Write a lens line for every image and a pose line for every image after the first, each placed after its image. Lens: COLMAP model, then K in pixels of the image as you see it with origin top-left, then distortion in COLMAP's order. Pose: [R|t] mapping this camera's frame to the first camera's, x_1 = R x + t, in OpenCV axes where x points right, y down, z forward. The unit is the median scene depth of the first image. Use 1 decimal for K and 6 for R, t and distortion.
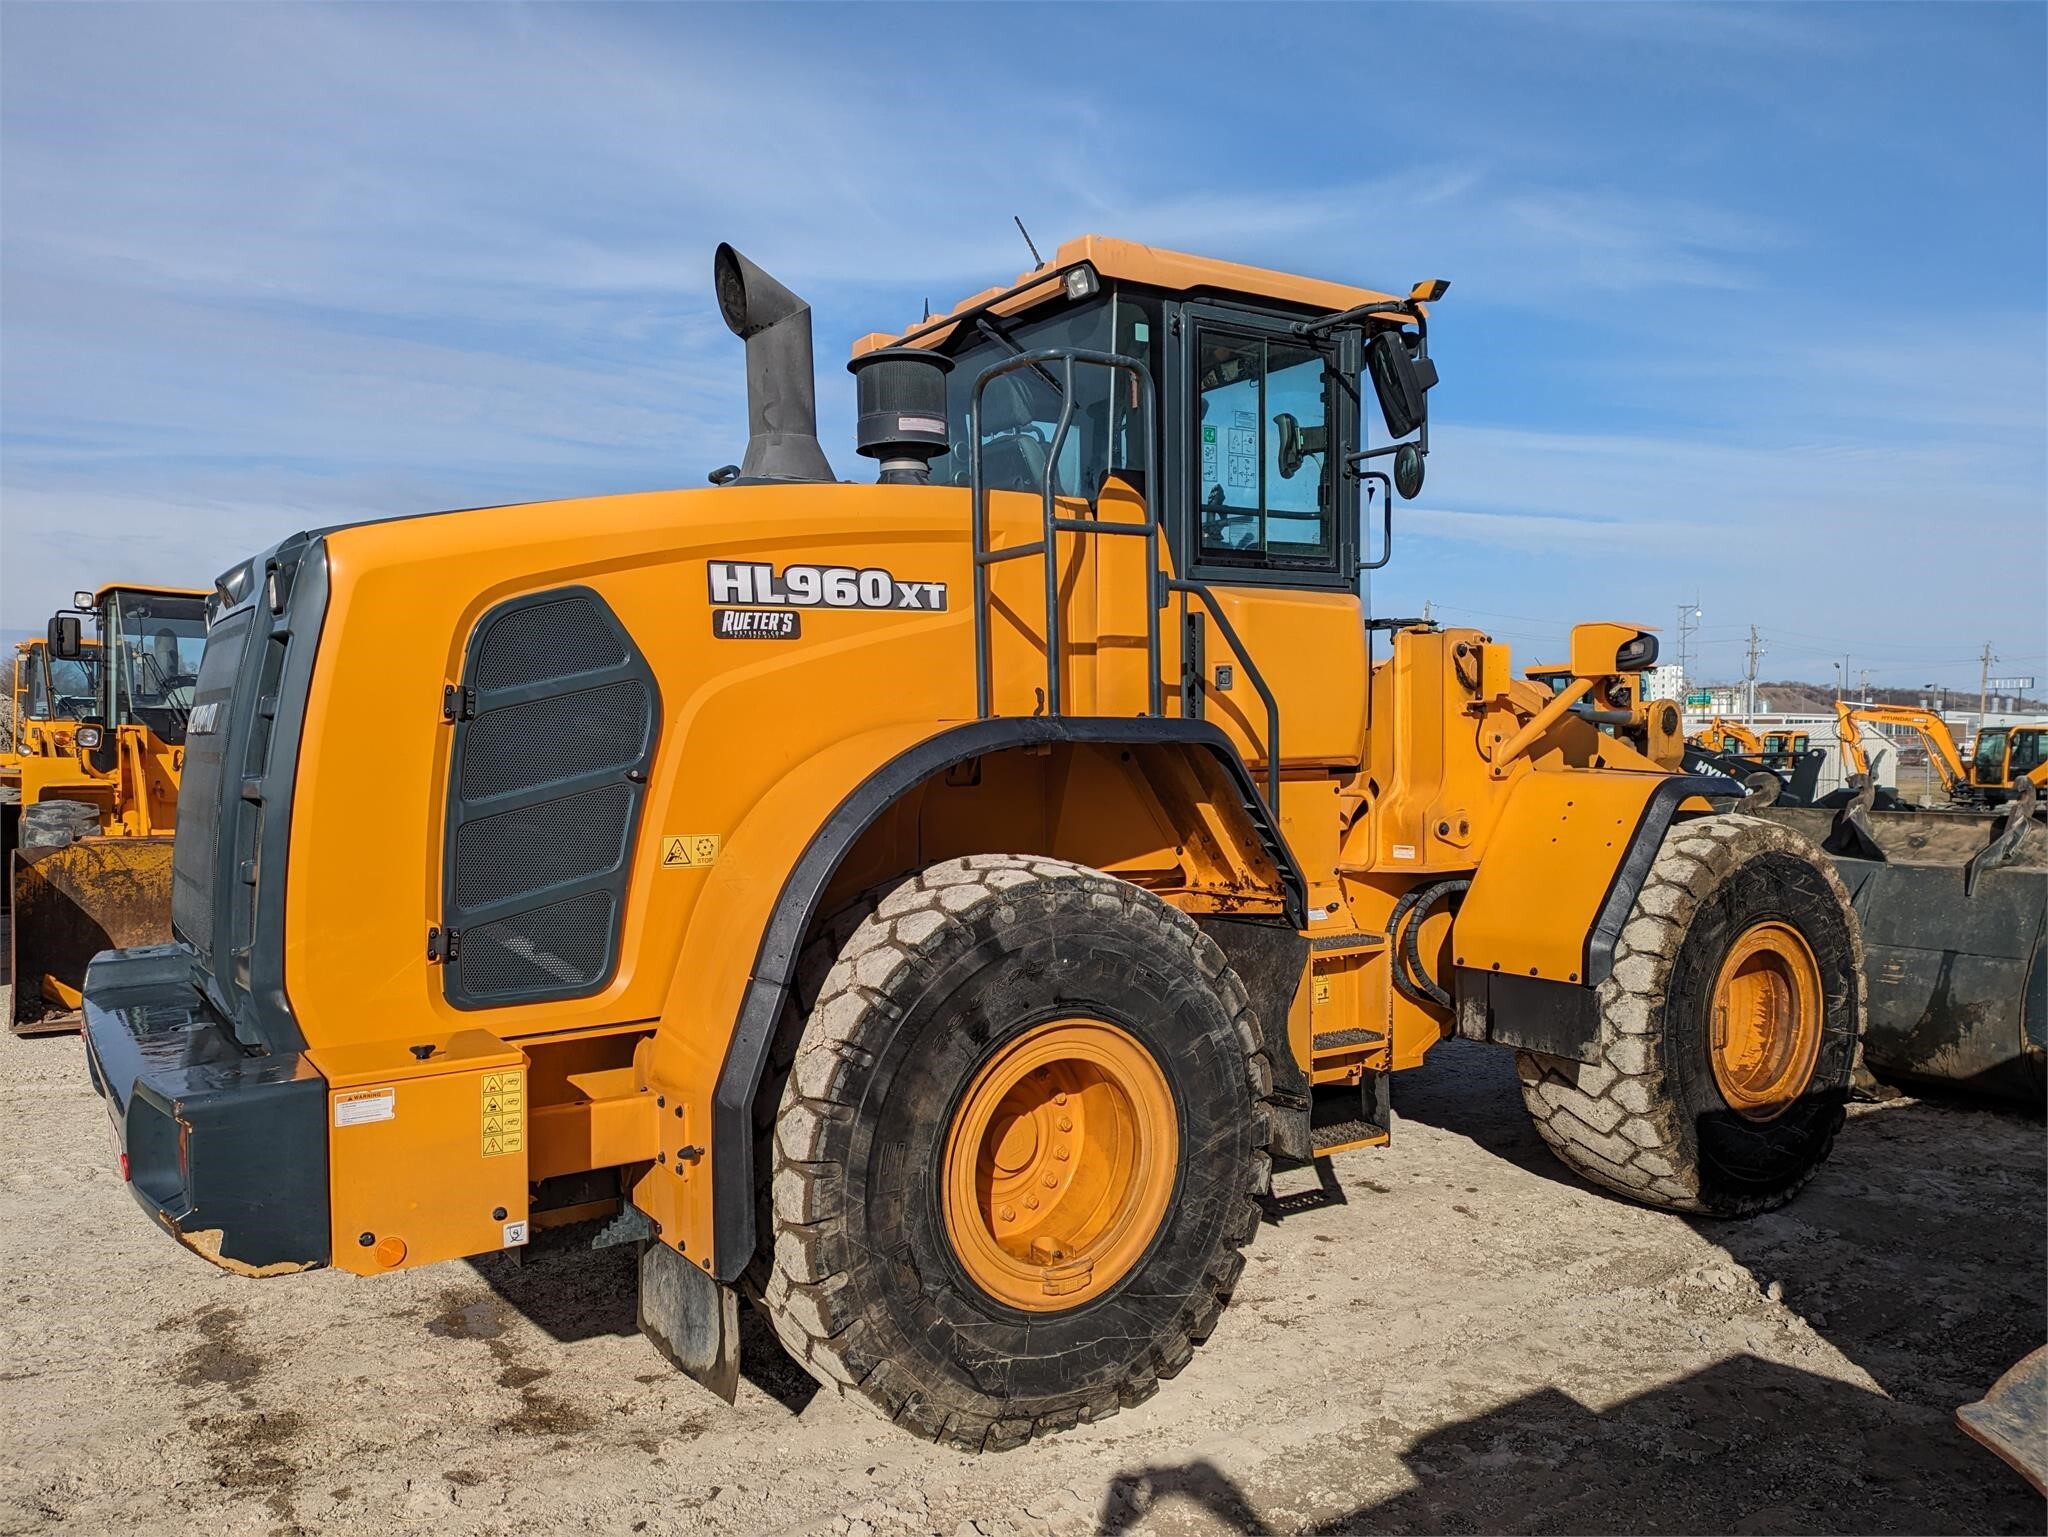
lens RADIAL K [[1514.6, 0, 985.6], [0, 1514.6, 764.8], [0, 0, 1]] dist [0.064366, -0.053348]
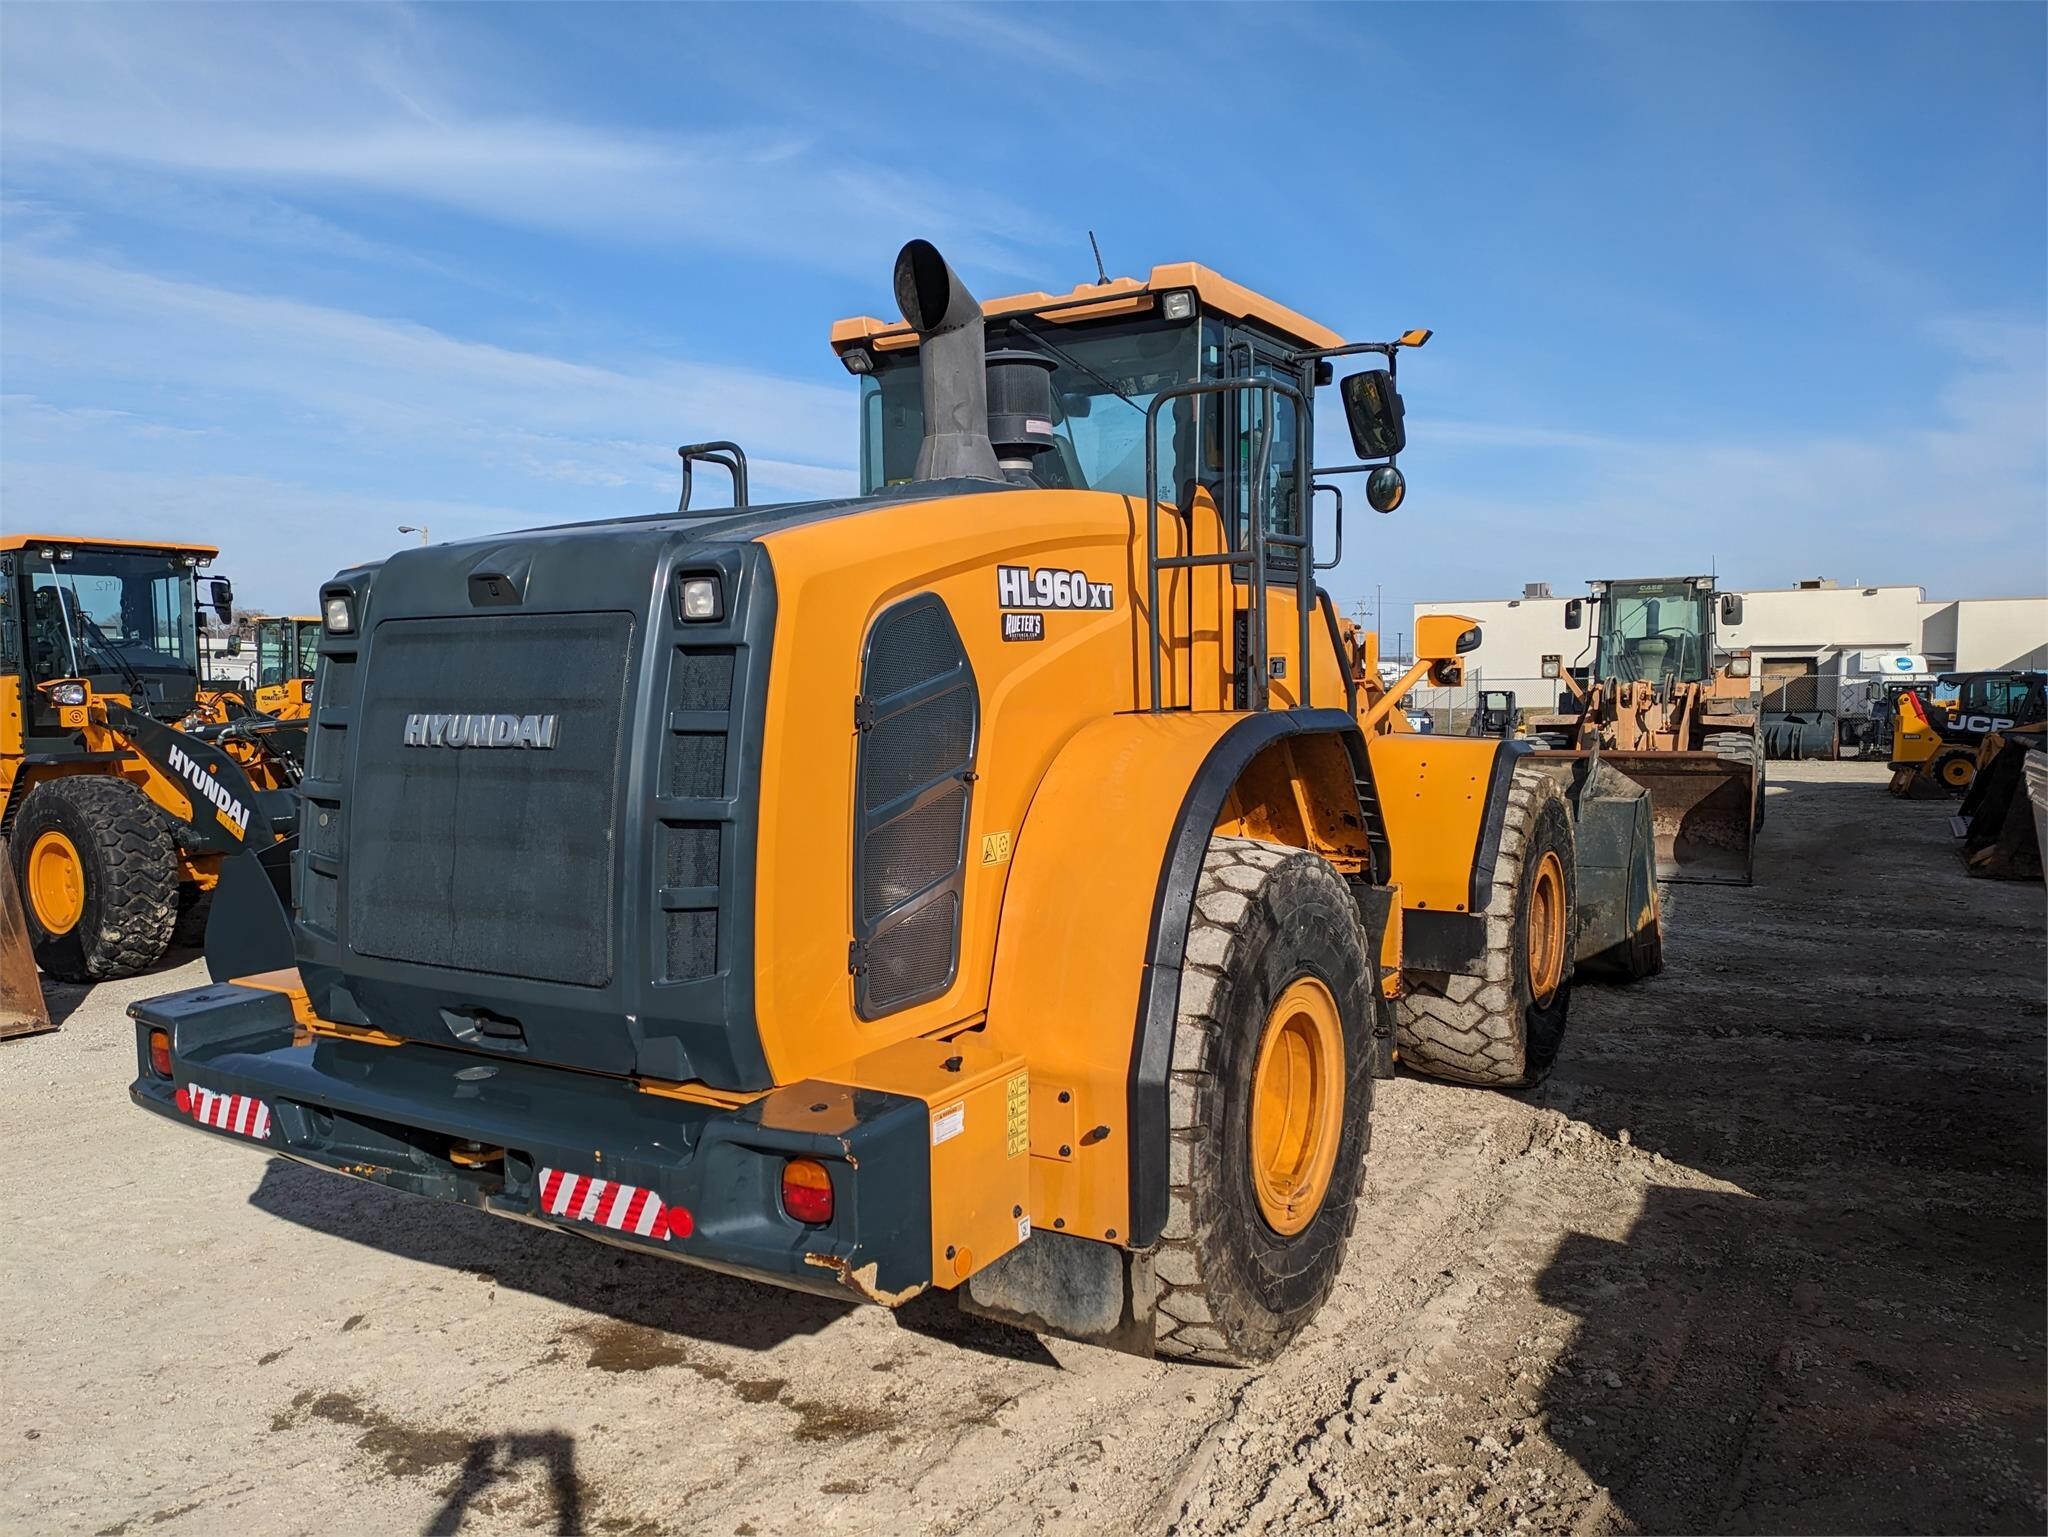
lens RADIAL K [[1514.6, 0, 963.4], [0, 1514.6, 767.6], [0, 0, 1]] dist [0.064366, -0.053348]
pose [[0.910283, -0.034679, 0.412531, -0.550443], [0.019531, 0.998973, 0.040879, -0.035064], [-0.413525, -0.029154, 0.910026, 0.064204]]
